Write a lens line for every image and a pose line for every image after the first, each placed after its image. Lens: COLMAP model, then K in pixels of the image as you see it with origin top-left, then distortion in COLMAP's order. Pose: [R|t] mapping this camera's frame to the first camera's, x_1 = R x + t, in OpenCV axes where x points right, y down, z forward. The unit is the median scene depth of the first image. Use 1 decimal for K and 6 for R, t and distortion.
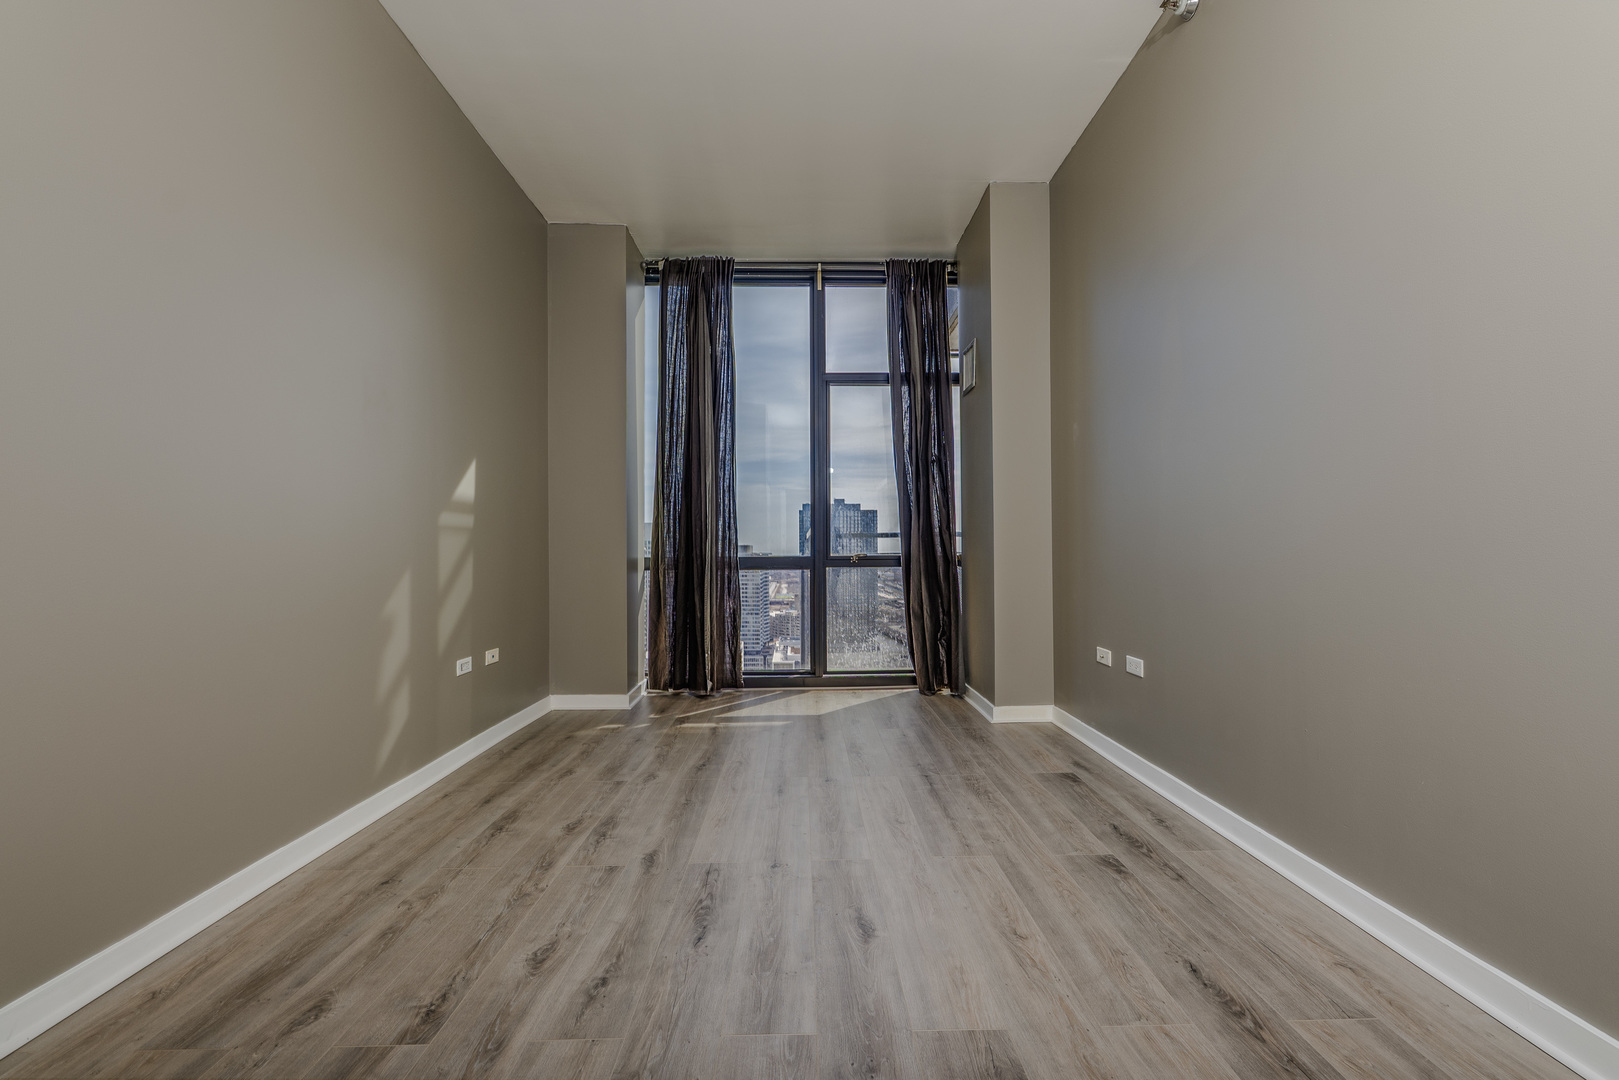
lens RADIAL K [[561.3, 0, 794.8], [0, 561.3, 610.3], [0, 0, 1]] dist [0.000136, -0.000087]
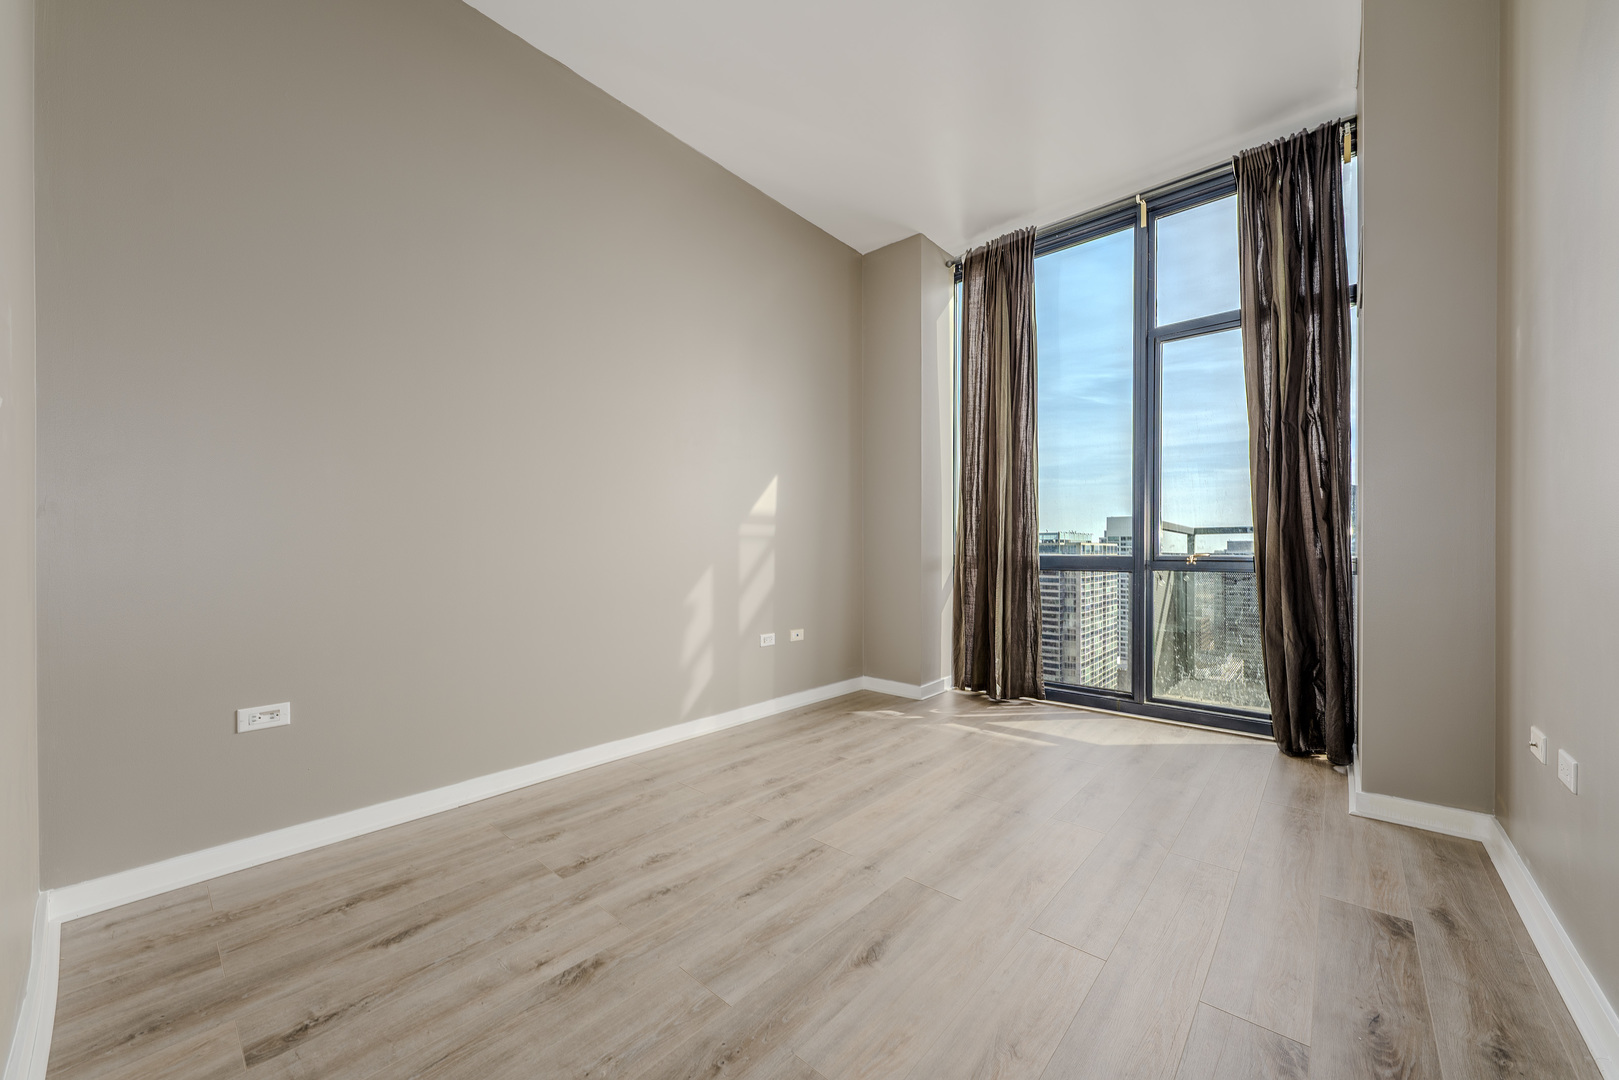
lens RADIAL K [[574.5, 0, 864.9], [0, 574.5, 616.0], [0, 0, 1]] dist [0.001367, -0.000085]
pose [[0.771739, 0.079497, -0.630951, 0.324888], [-0.072489, 0.996686, 0.036914, -0.013846], [0.631794, 0.017249, 0.774944, 0.116454]]
